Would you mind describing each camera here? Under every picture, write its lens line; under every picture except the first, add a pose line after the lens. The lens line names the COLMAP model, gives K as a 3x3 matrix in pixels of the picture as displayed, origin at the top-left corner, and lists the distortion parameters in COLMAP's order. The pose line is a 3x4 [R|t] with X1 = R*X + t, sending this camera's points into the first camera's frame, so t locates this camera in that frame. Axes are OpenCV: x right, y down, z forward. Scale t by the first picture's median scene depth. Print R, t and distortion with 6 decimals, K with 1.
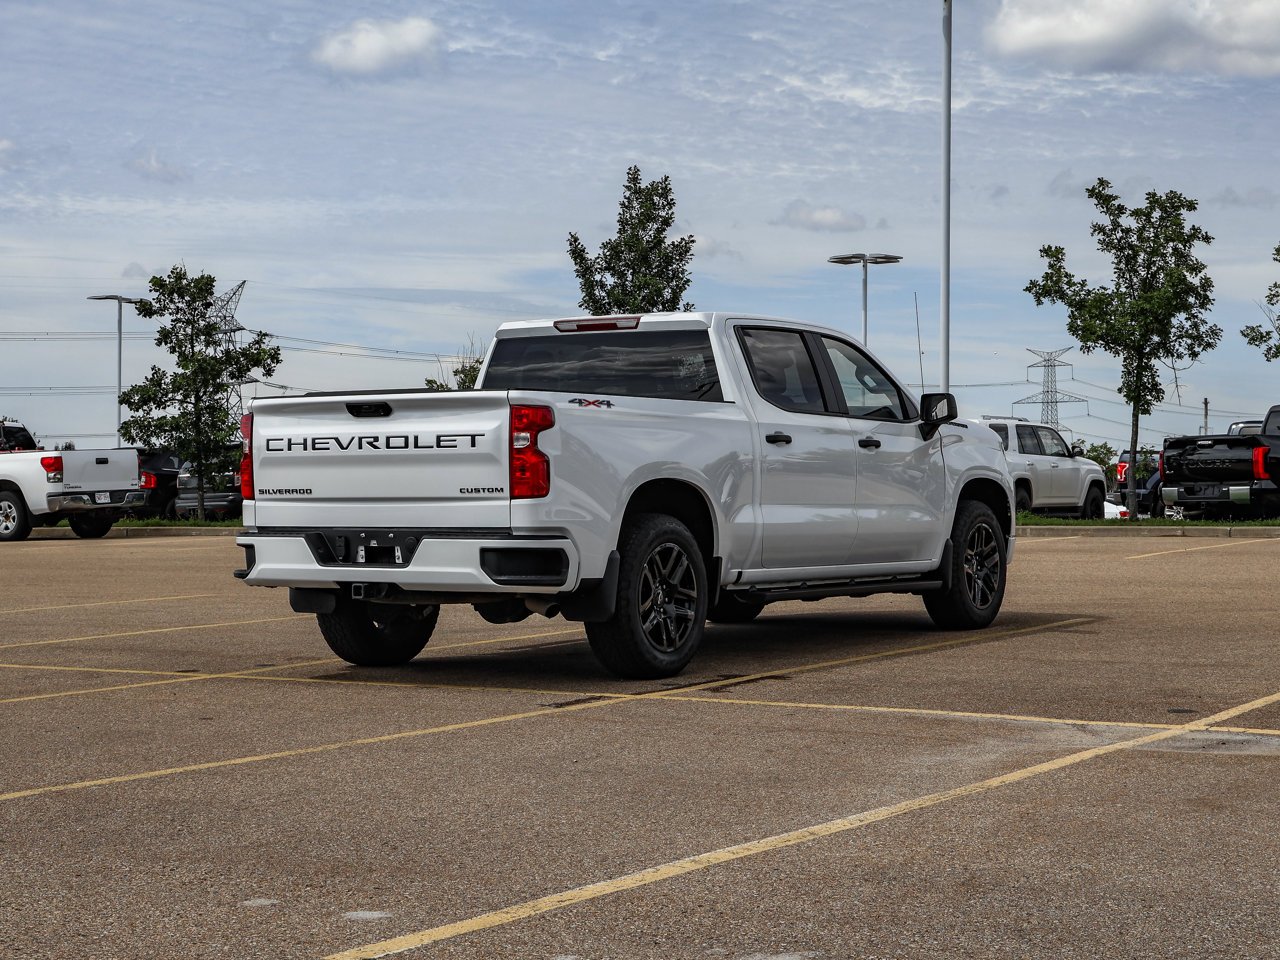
lens RADIAL K [[2273.5, 0, 640.0], [0, 2273.5, 480.0], [0, 0, 1]] dist [0.001796, -0.089871]
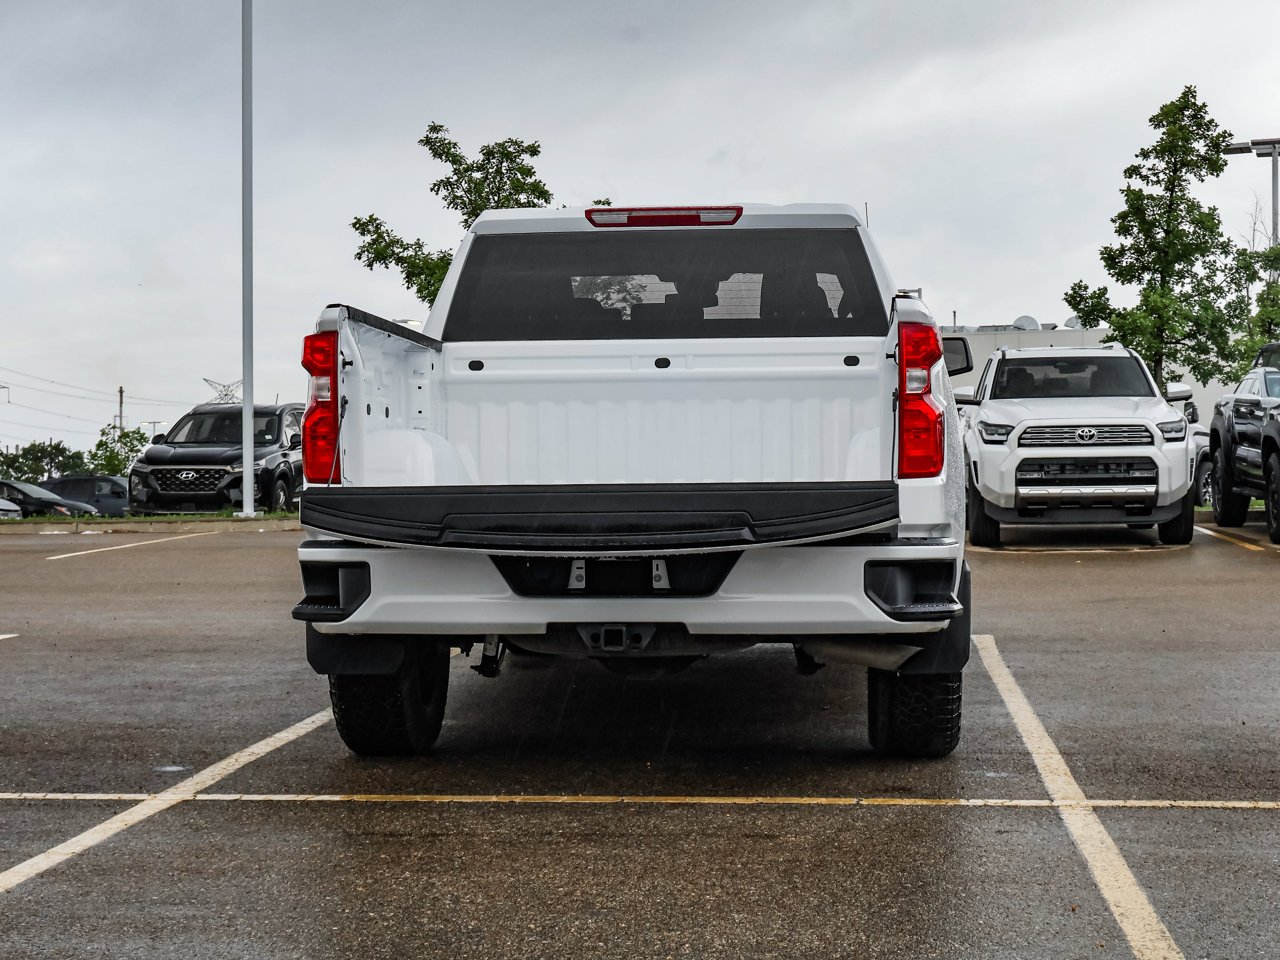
lens RADIAL K [[2304.8, 0, 640.0], [0, 2304.8, 480.0], [0, 0, 1]] dist [-0.044076, -0.204315]
pose [[0.882521, -0.006138, 0.470233, -0.389860], [0.003198, 0.999970, 0.007051, 0.004142], [-0.470262, -0.004719, 0.882514, 0.470678]]
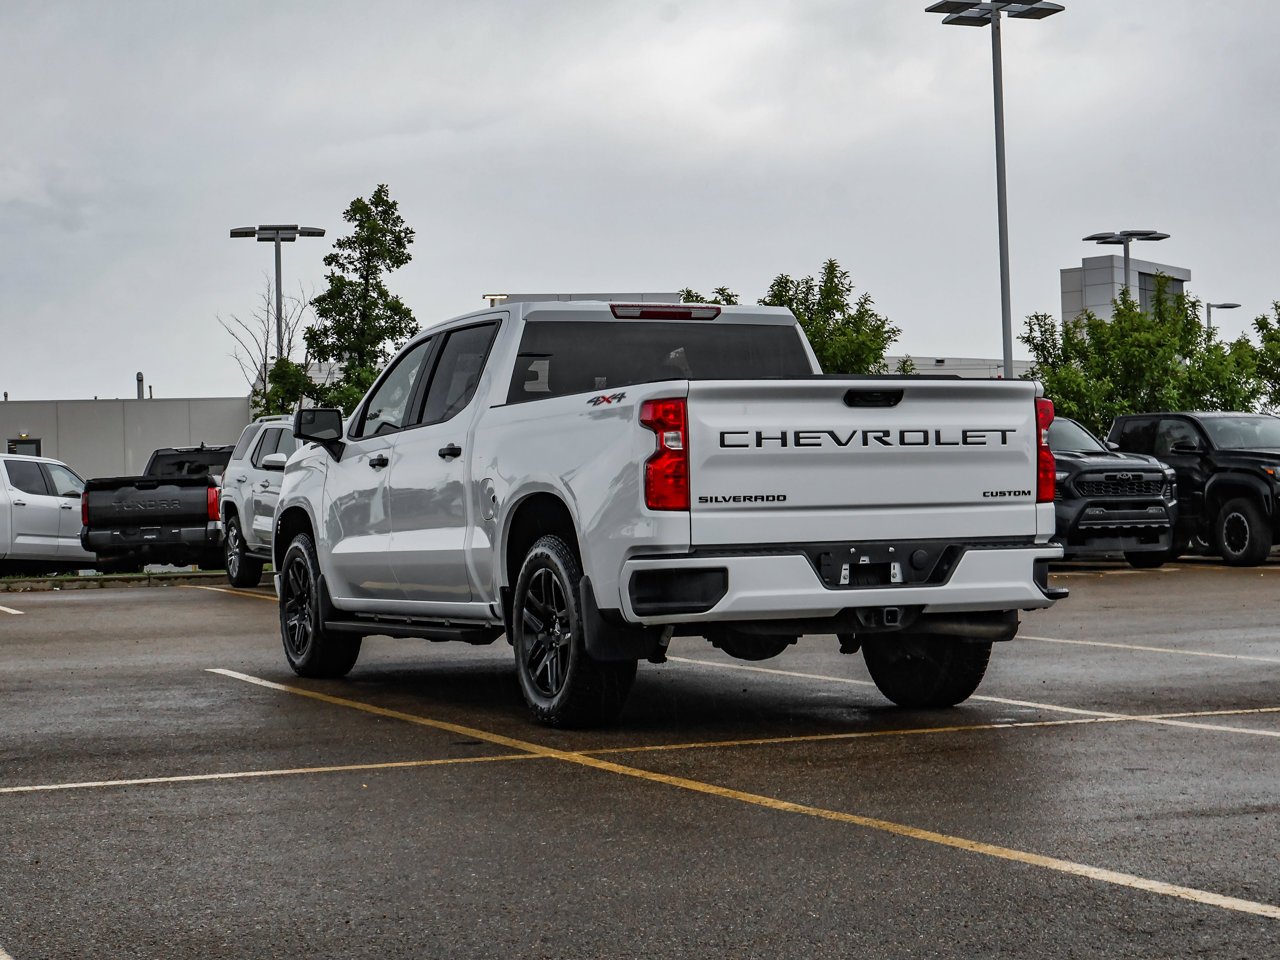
lens RADIAL K [[2498.8, 0, 640.0], [0, 2498.8, 480.0], [0, 0, 1]] dist [-0.376765, 2.665265]
pose [[0.556802, 0.009800, 0.830587, -0.915393], [0.018731, 0.999528, -0.024350, 0.019347], [-0.830434, 0.029116, 0.556356, 0.563256]]
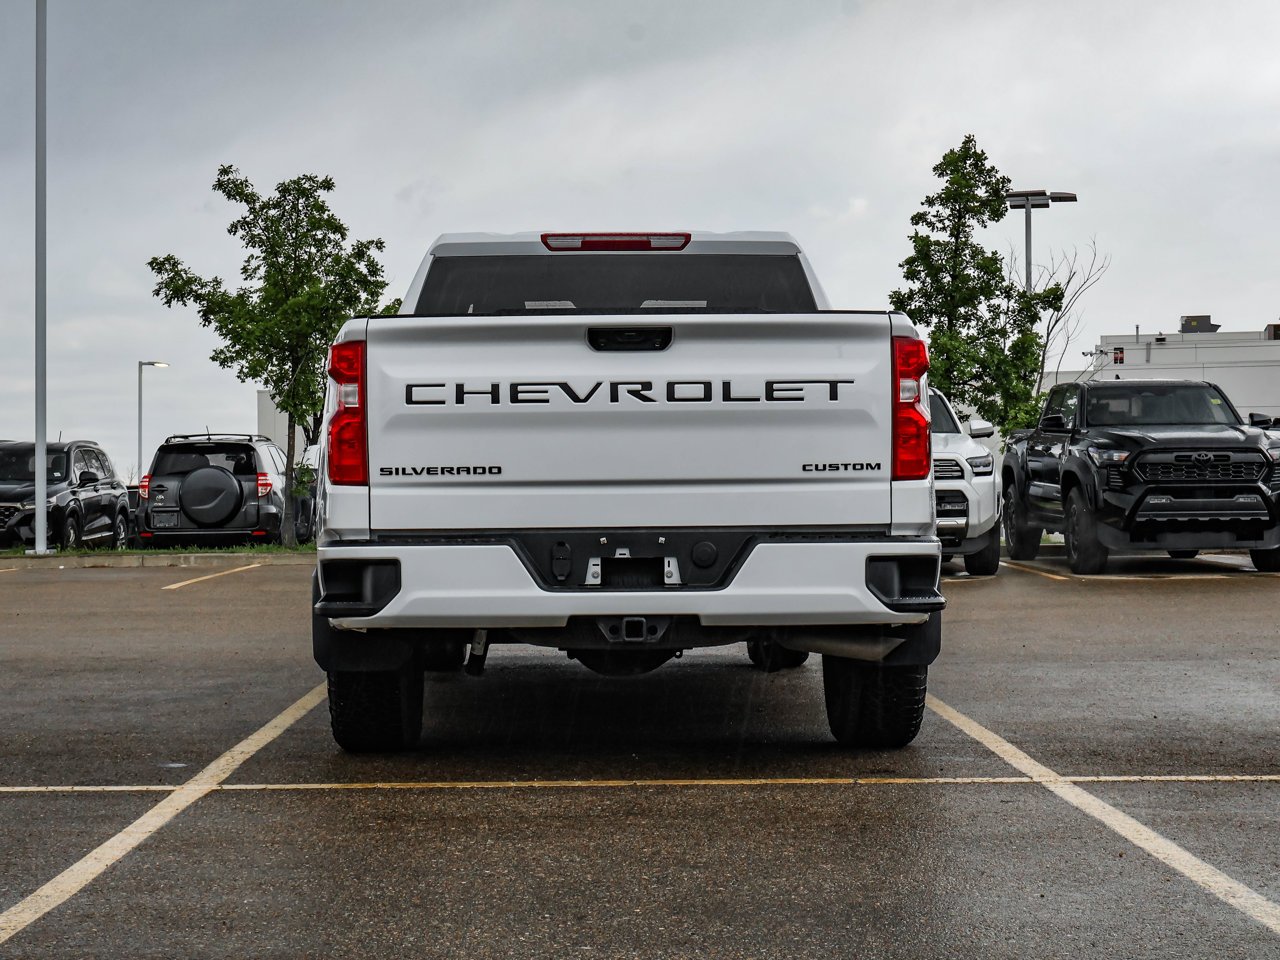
lens RADIAL K [[2318.2, 0, 640.0], [0, 2318.2, 480.0], [0, 0, 1]] dist [-0.075176, -0.045896]
pose [[0.822516, 0.005254, 0.568718, -0.476175], [0.002865, 0.999906, -0.013381, 0.016292], [-0.568735, 0.012636, 0.822424, 0.472546]]
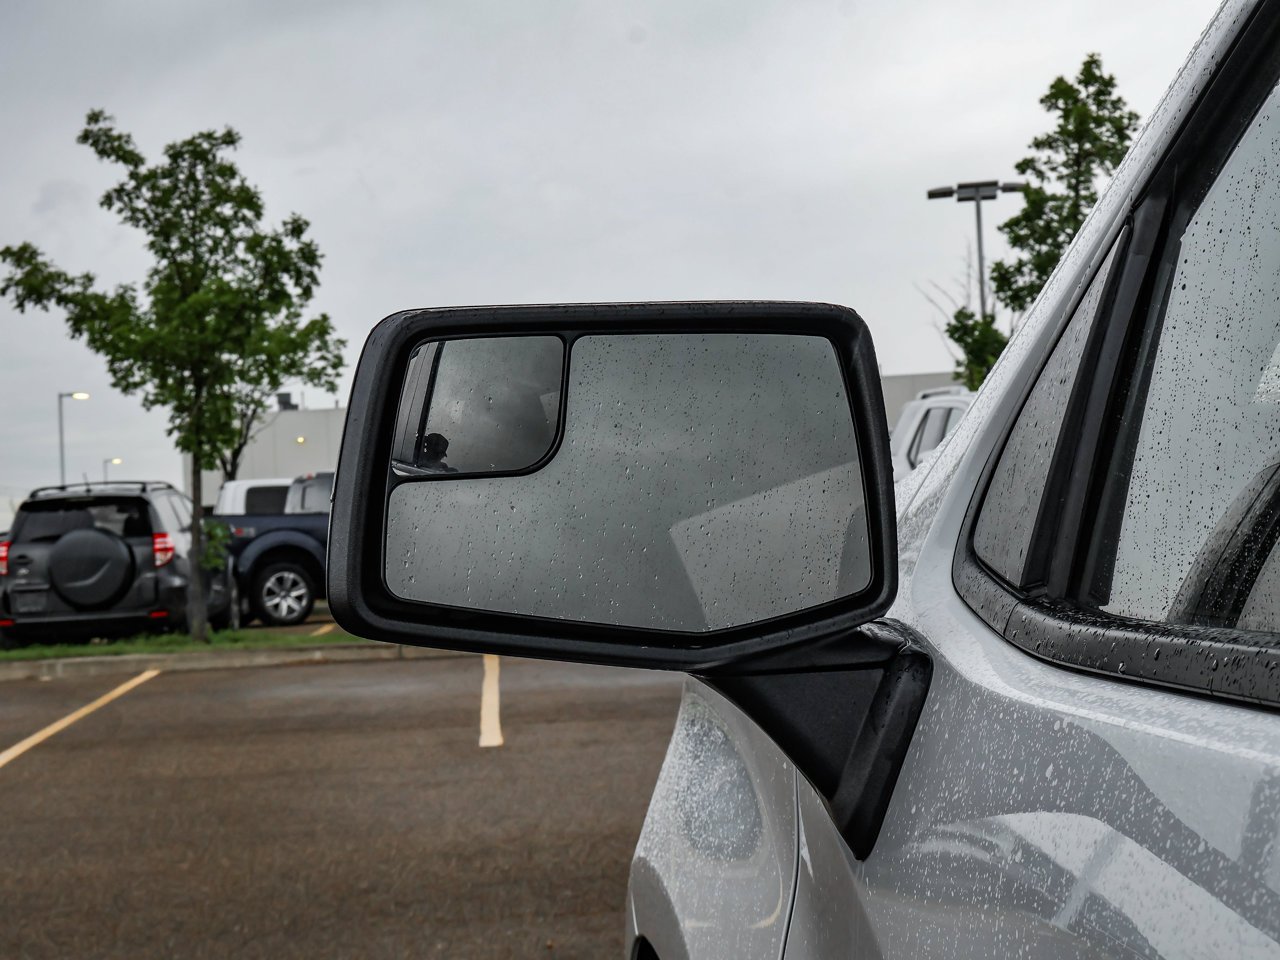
lens RADIAL K [[2054.3, 0, 602.6], [0, 2054.3, 480.2], [0, 0, 1]] dist [-0.046736, -0.089435]
pose [[0.800392, -0.021938, 0.599075, -0.061200], [0.037743, 0.999192, -0.013836, -0.036673], [-0.598287, 0.033686, 0.800573, 1.287209]]
